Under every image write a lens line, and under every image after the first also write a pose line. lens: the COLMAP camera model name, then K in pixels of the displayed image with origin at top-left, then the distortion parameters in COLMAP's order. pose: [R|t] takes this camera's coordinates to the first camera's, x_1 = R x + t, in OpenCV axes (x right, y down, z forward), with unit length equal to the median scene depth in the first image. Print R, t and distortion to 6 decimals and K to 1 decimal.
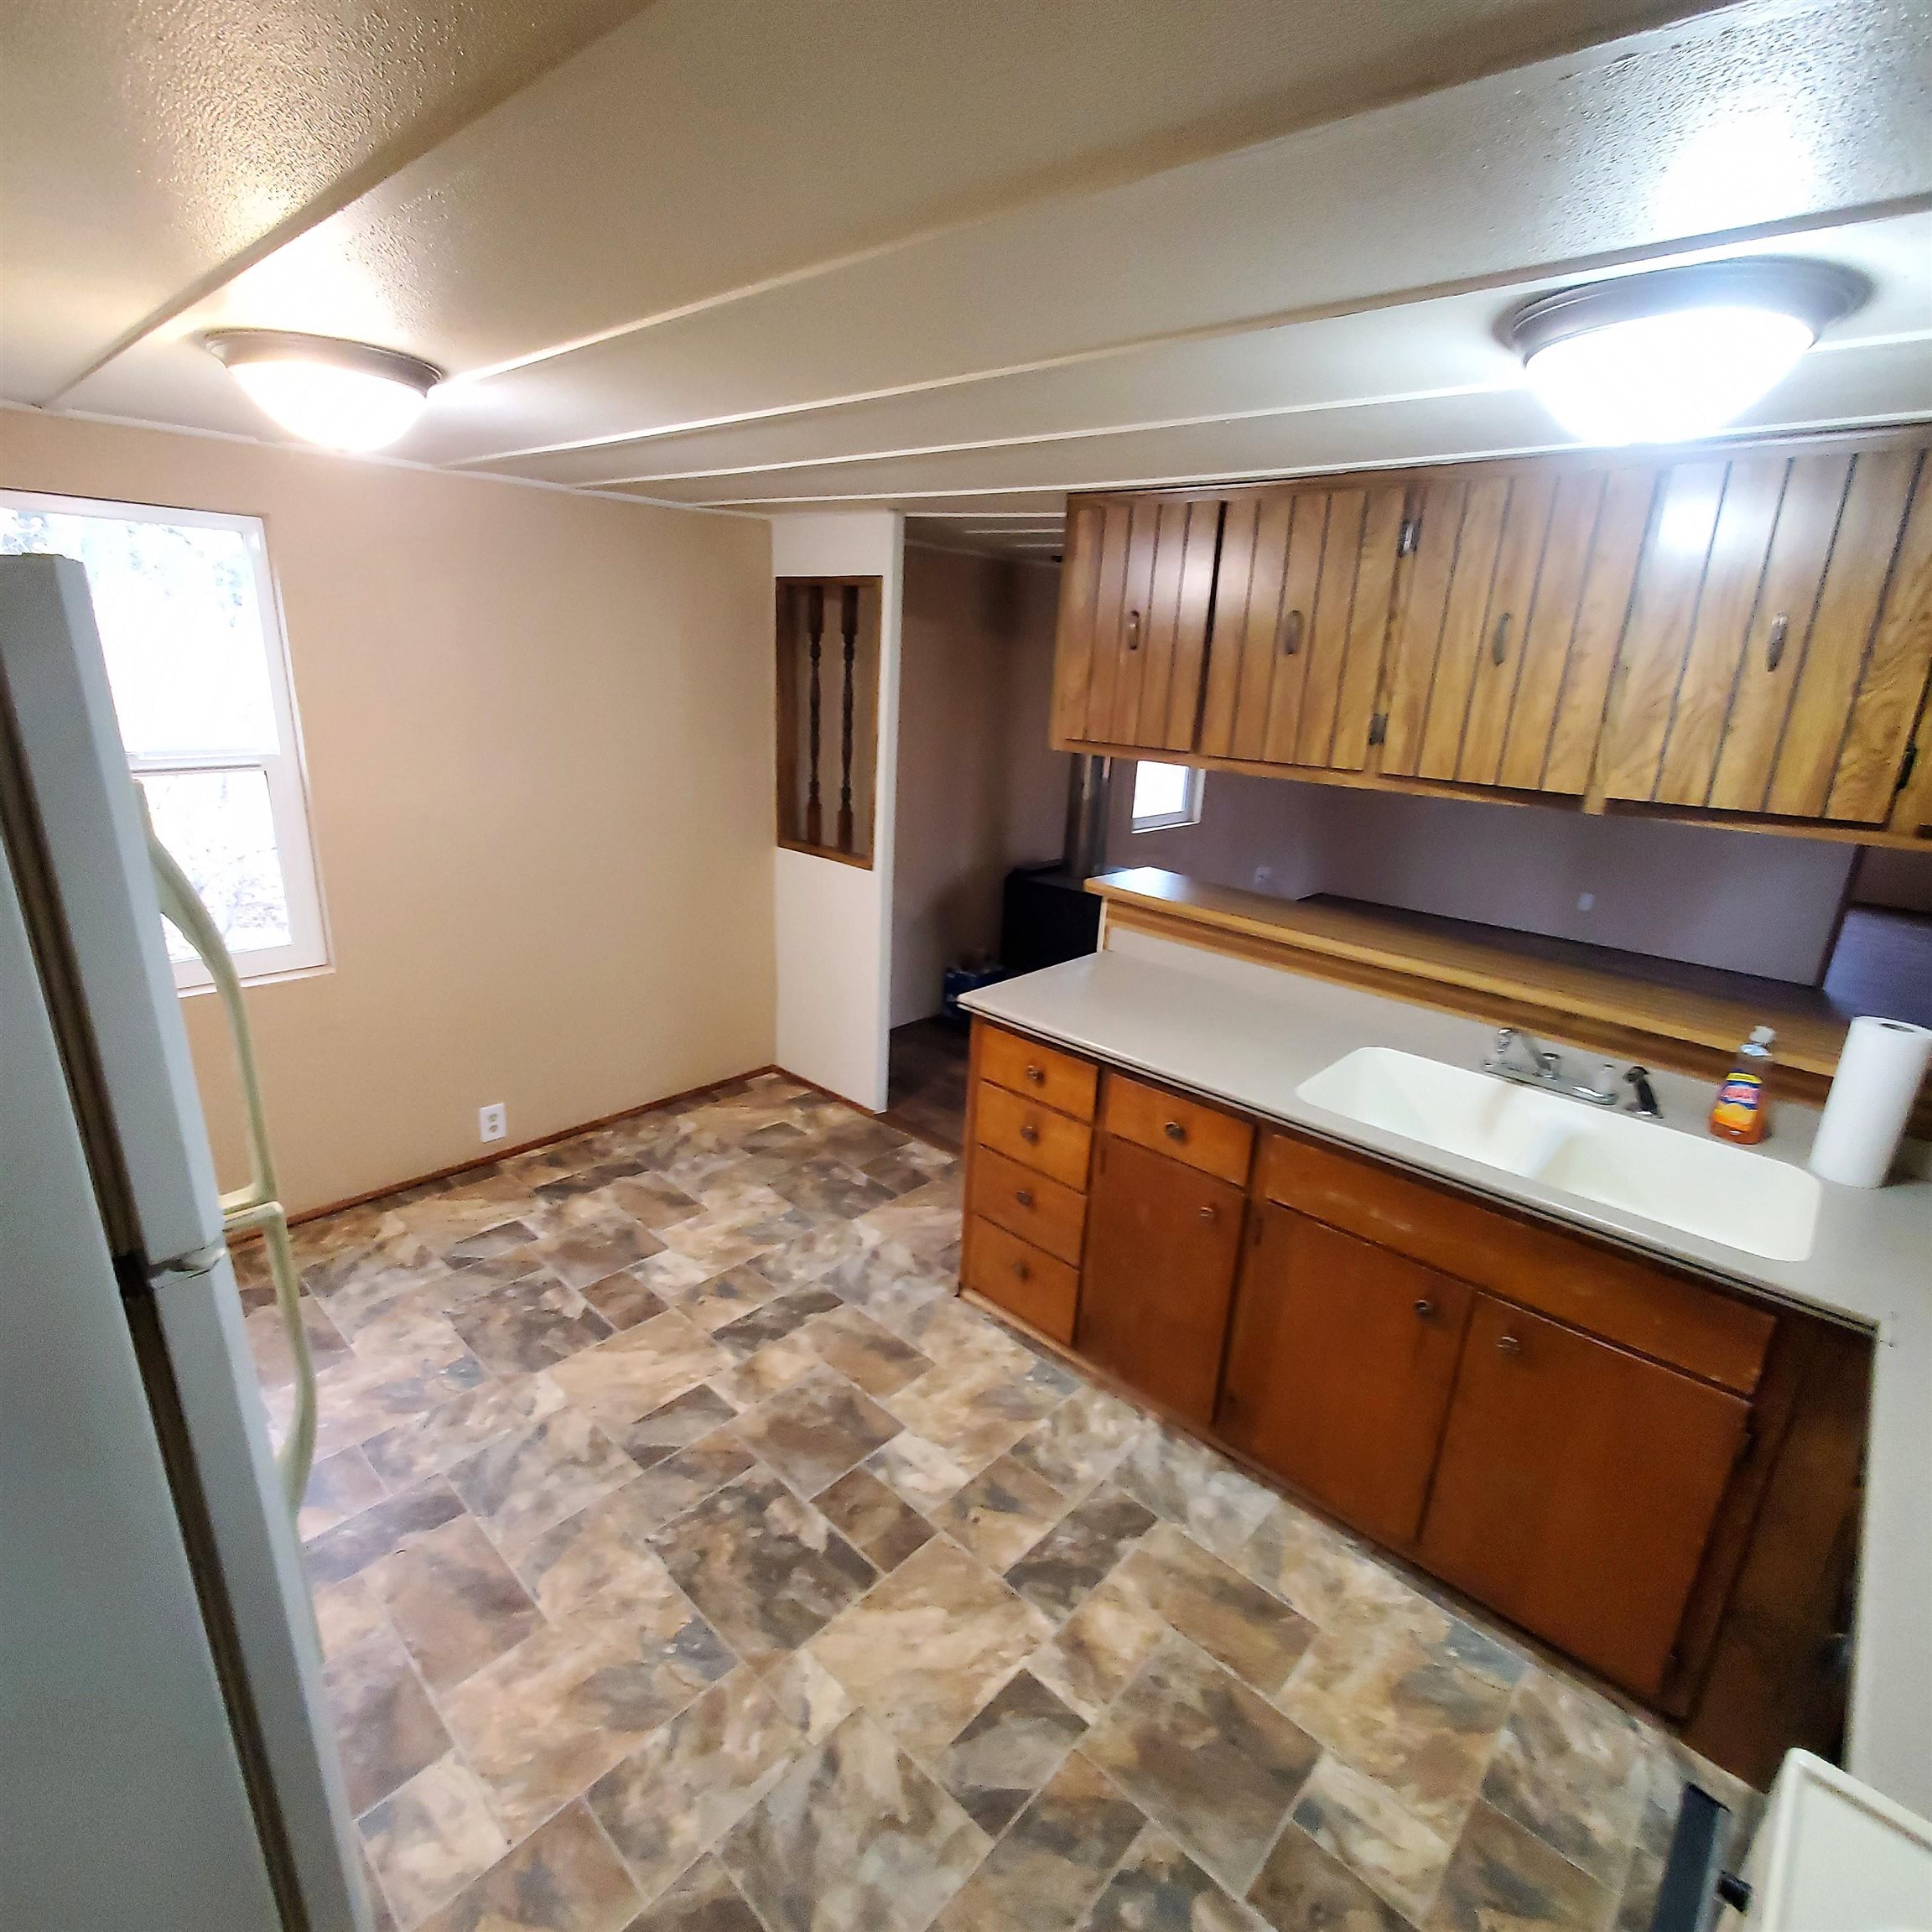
lens RADIAL K [[1015.5, 0, 963.0], [0, 1015.5, 956.9], [0, 0, 1]] dist [0.006980, -0.001792]
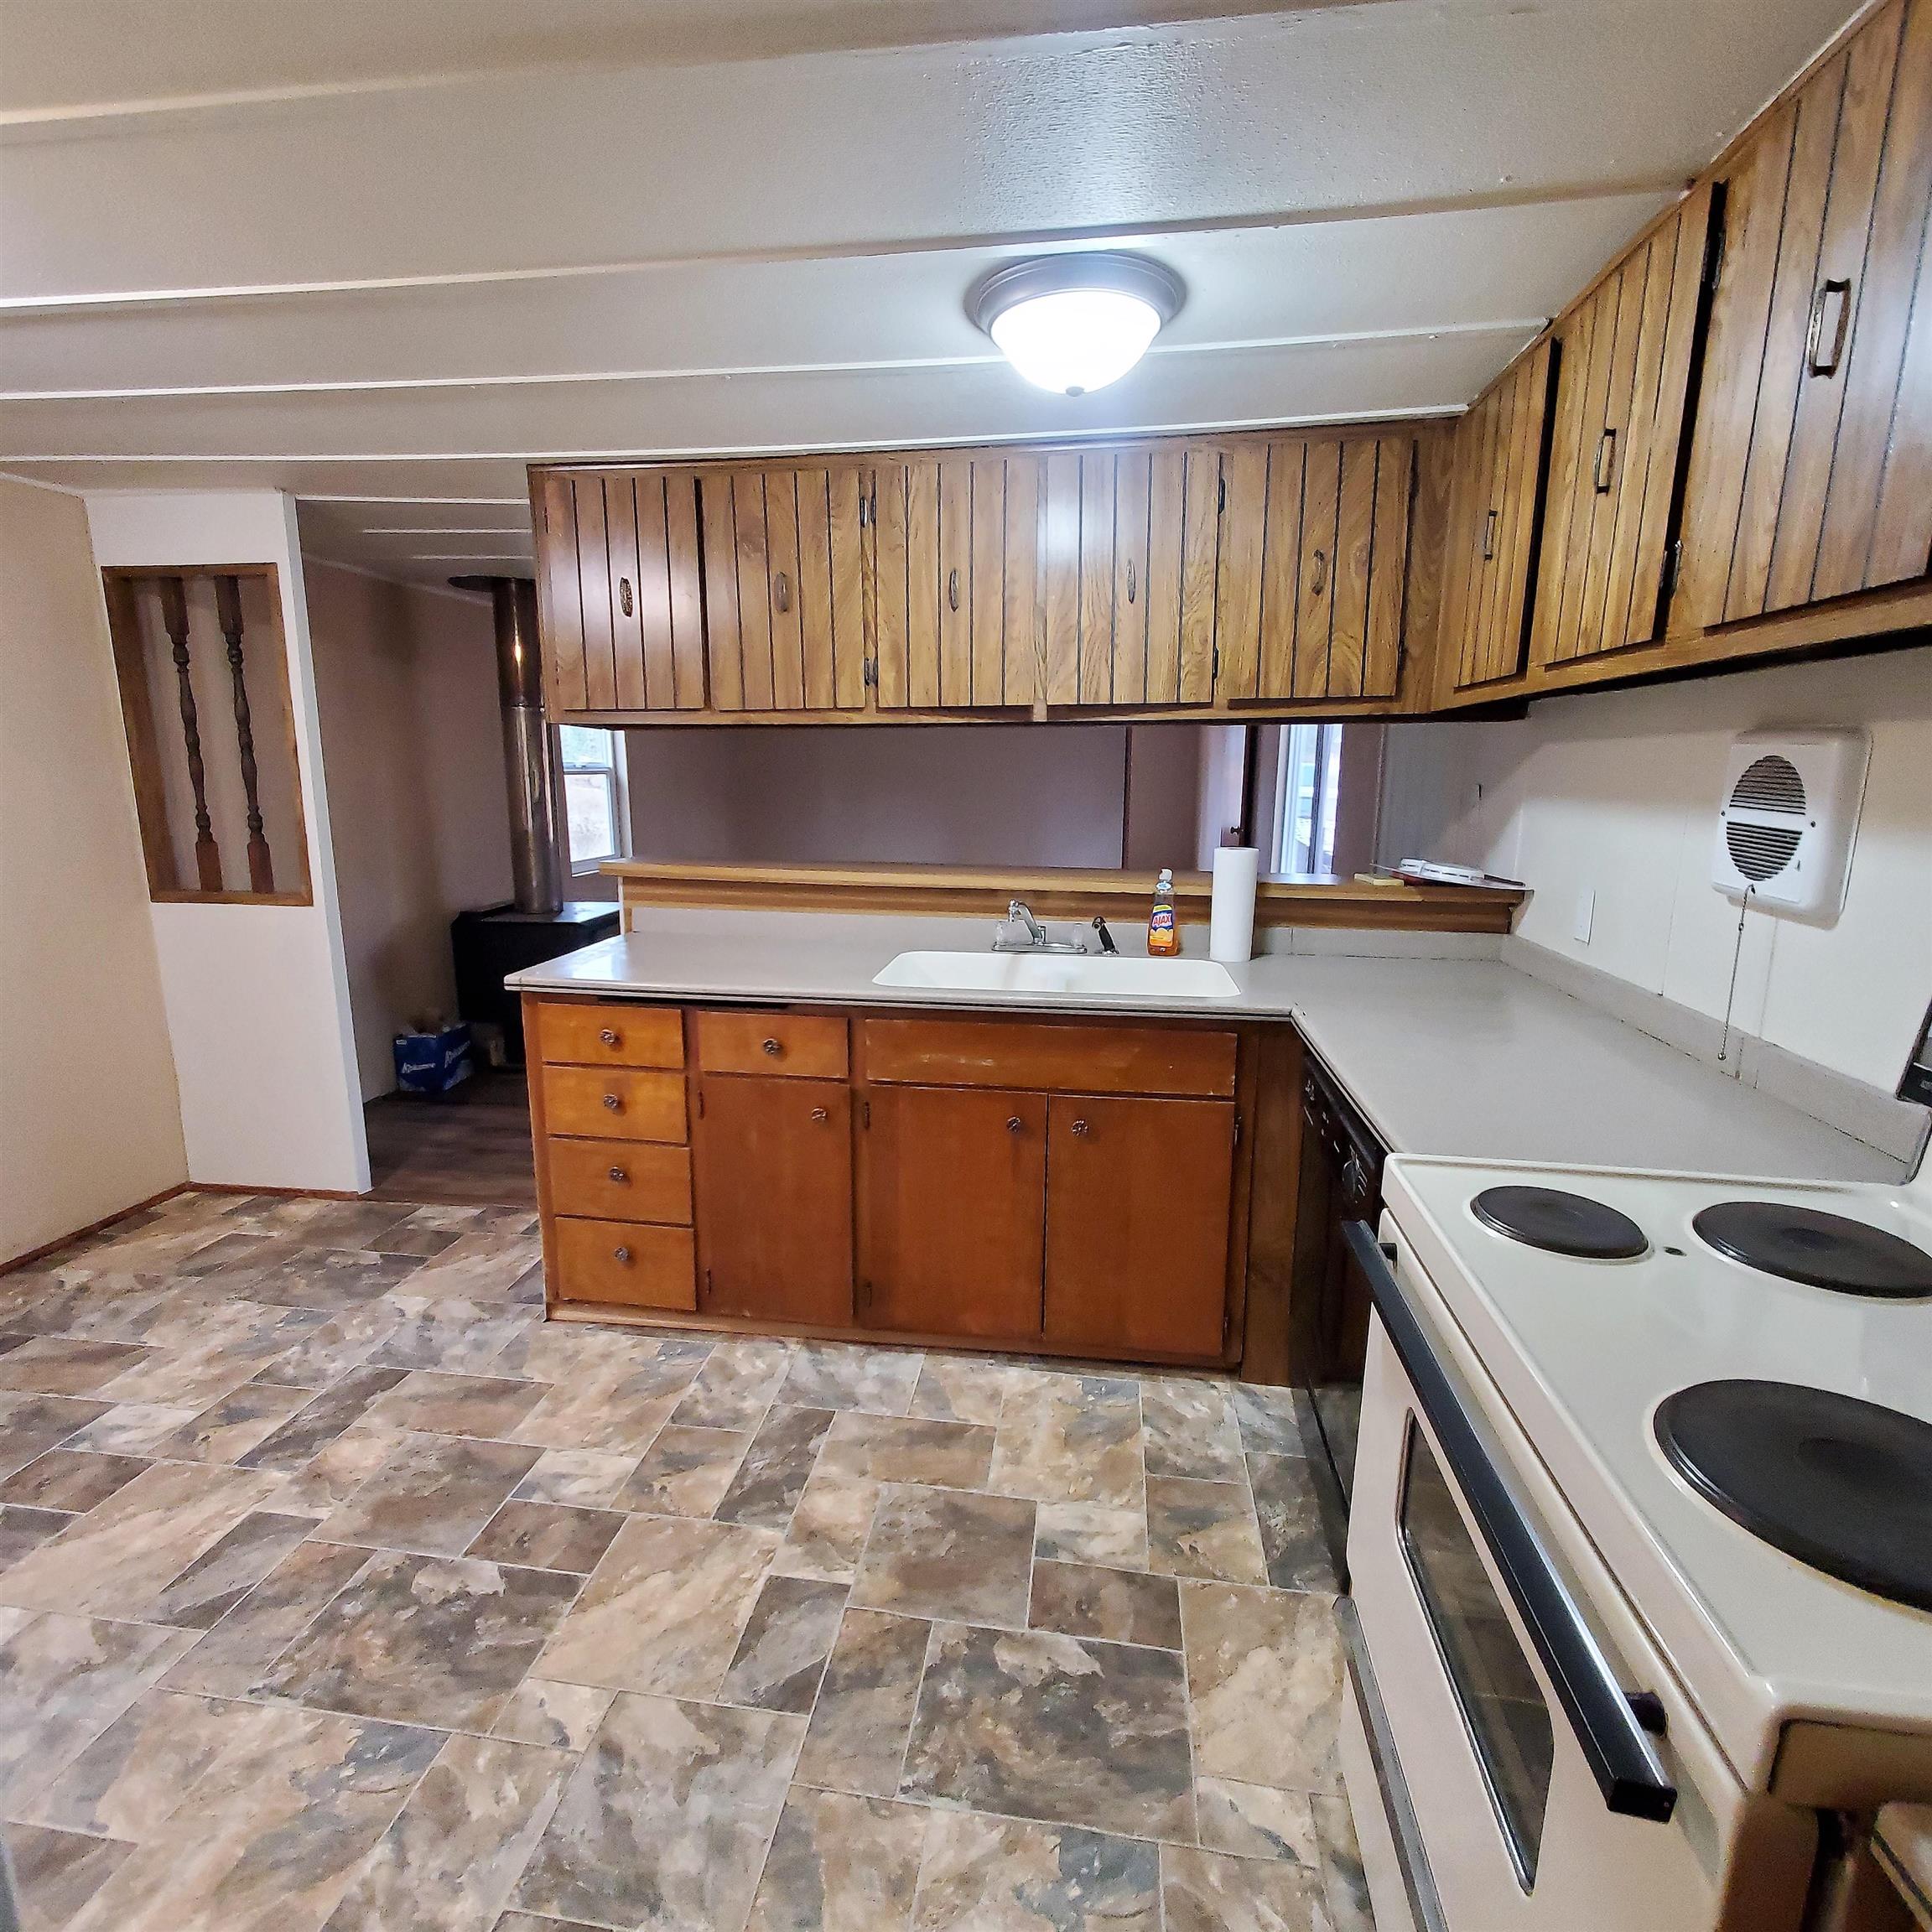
lens RADIAL K [[1015.5, 0, 959.0], [0, 1015.5, 956.5], [0, 0, 1]] dist [0.006980, -0.001792]
pose [[0.822658, -0.149287, 0.548587, -0.206632], [0.198723, 0.979551, -0.031438, 0.159835], [-0.532676, 0.134879, 0.835502, 0.007455]]
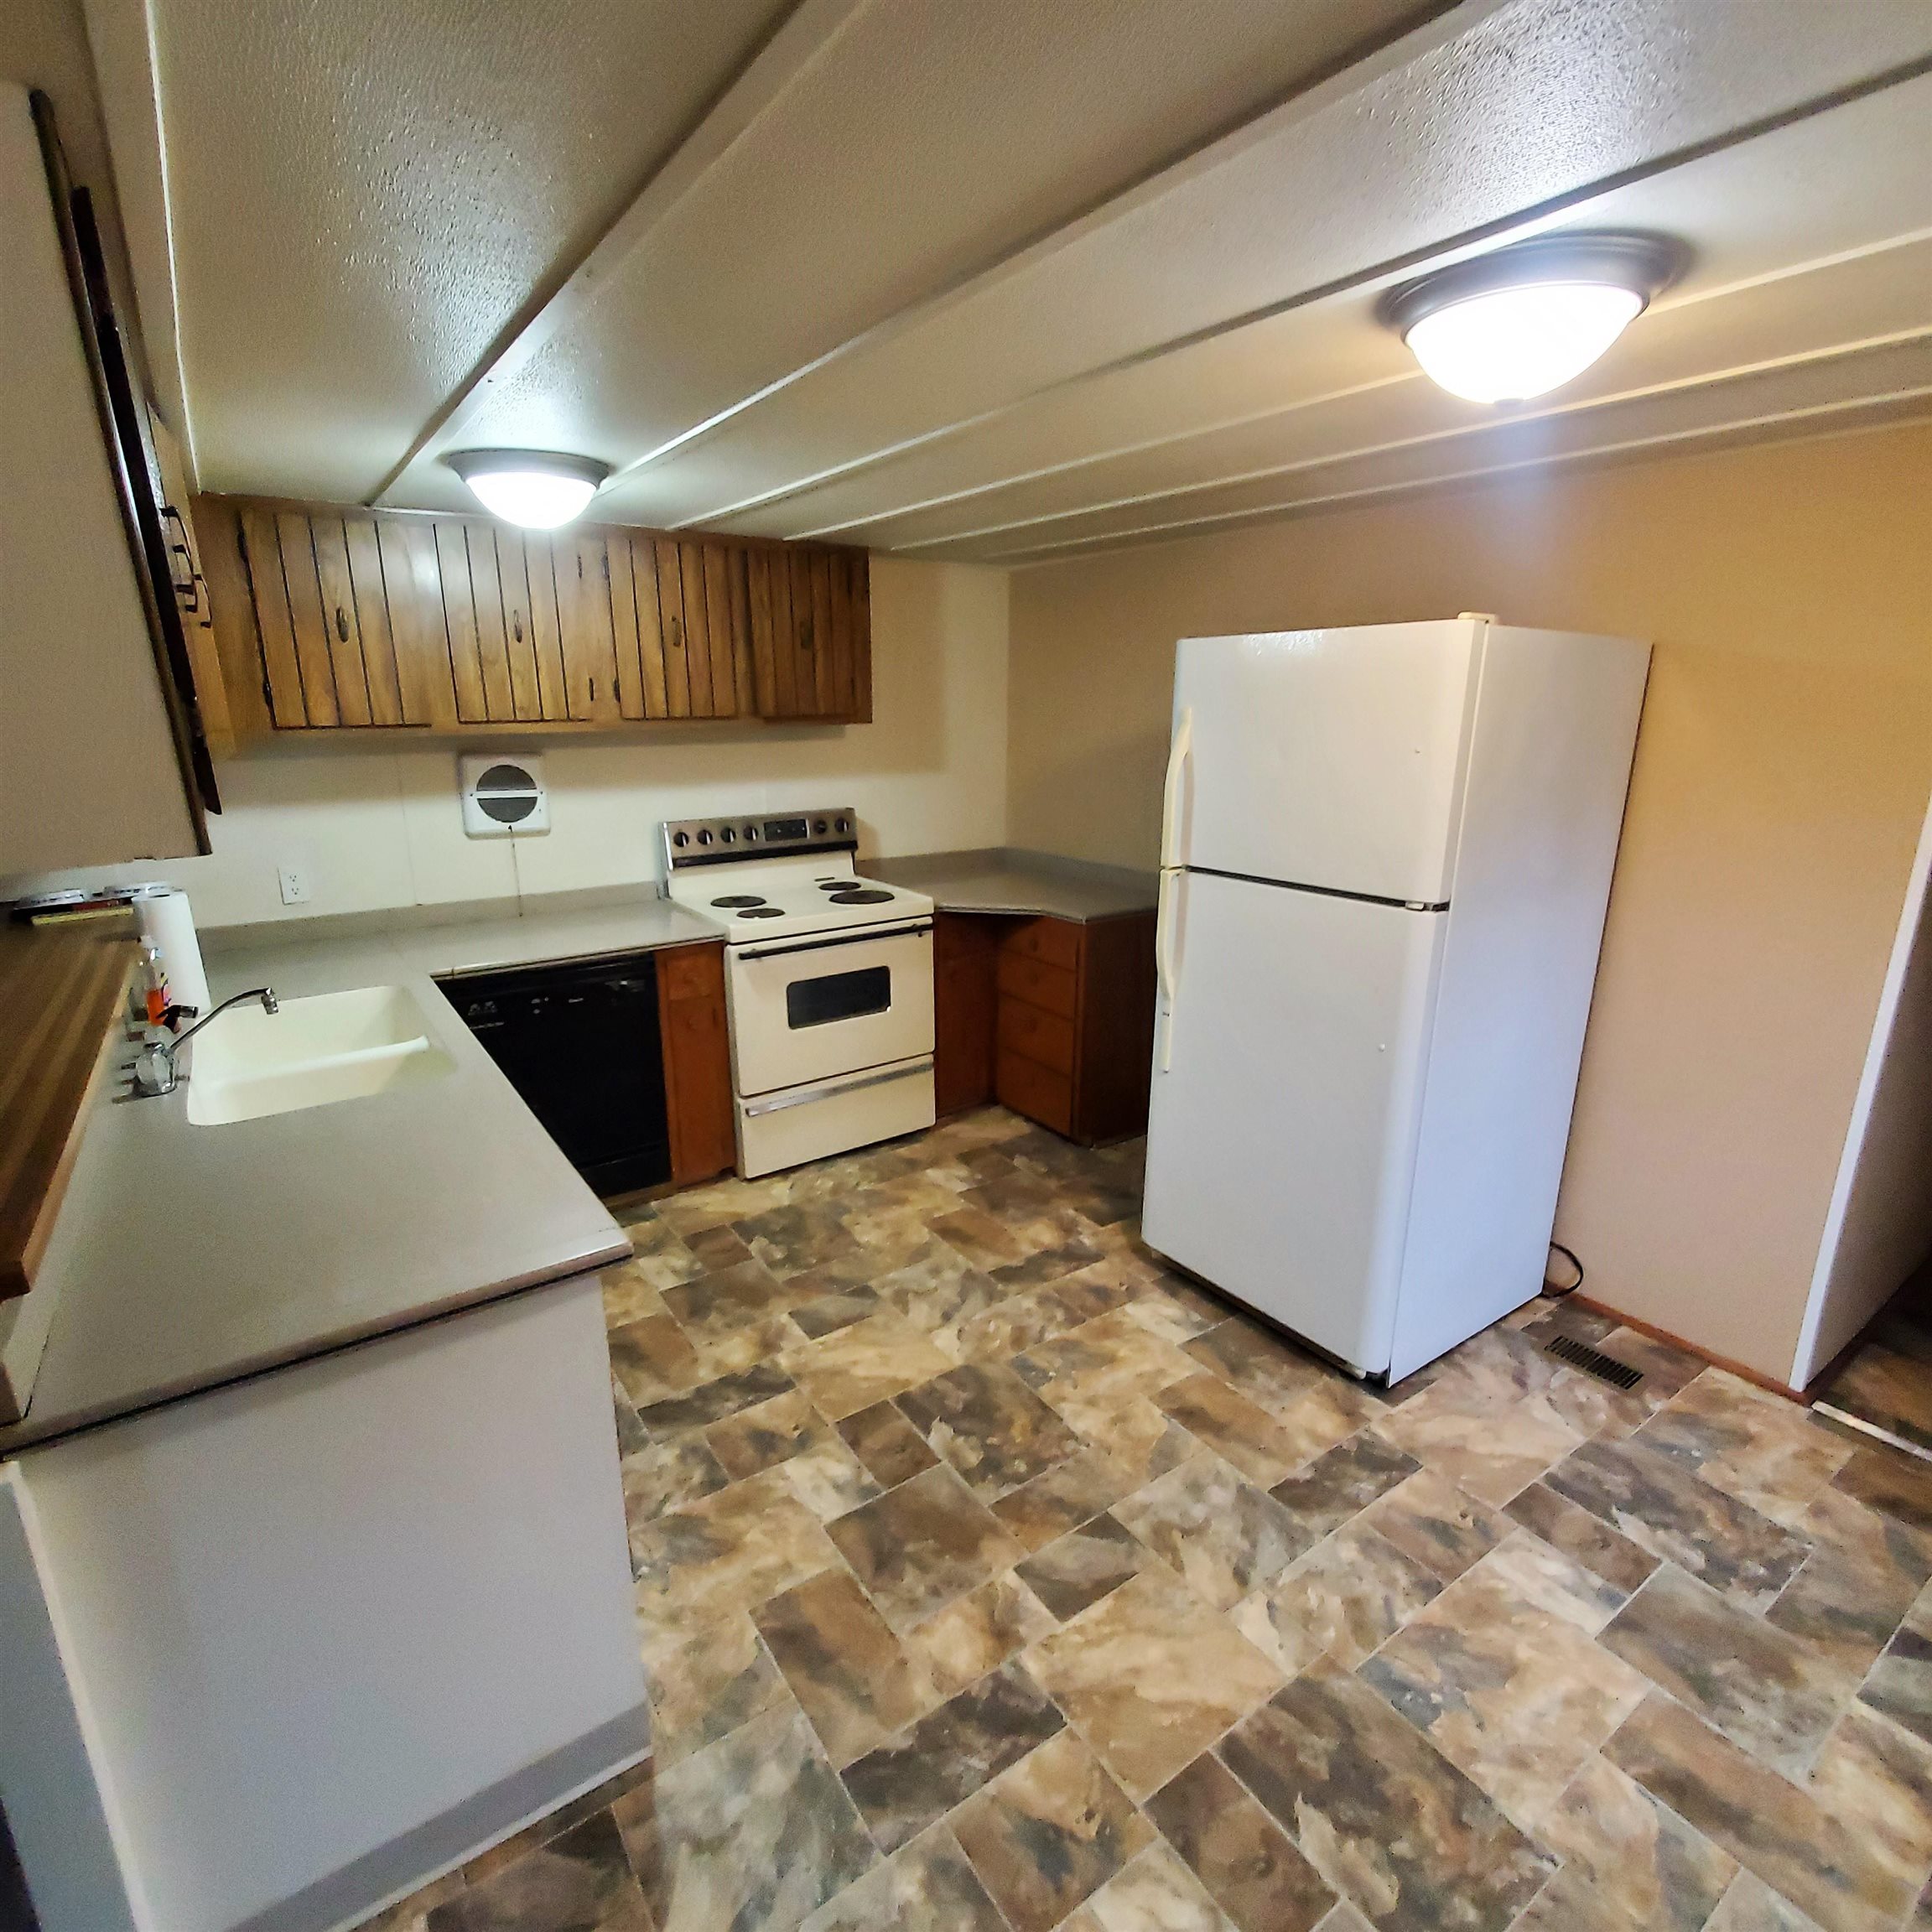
lens RADIAL K [[1015.5, 0, 947.5], [0, 1015.5, 950.5], [0, 0, 1]] dist [0.006980, -0.001792]
pose [[-0.973015, -0.096869, 0.209425, -0.332538], [0.028573, 0.850042, 0.525939, -0.471590], [-0.228967, 0.517730, -0.824336, 1.627568]]
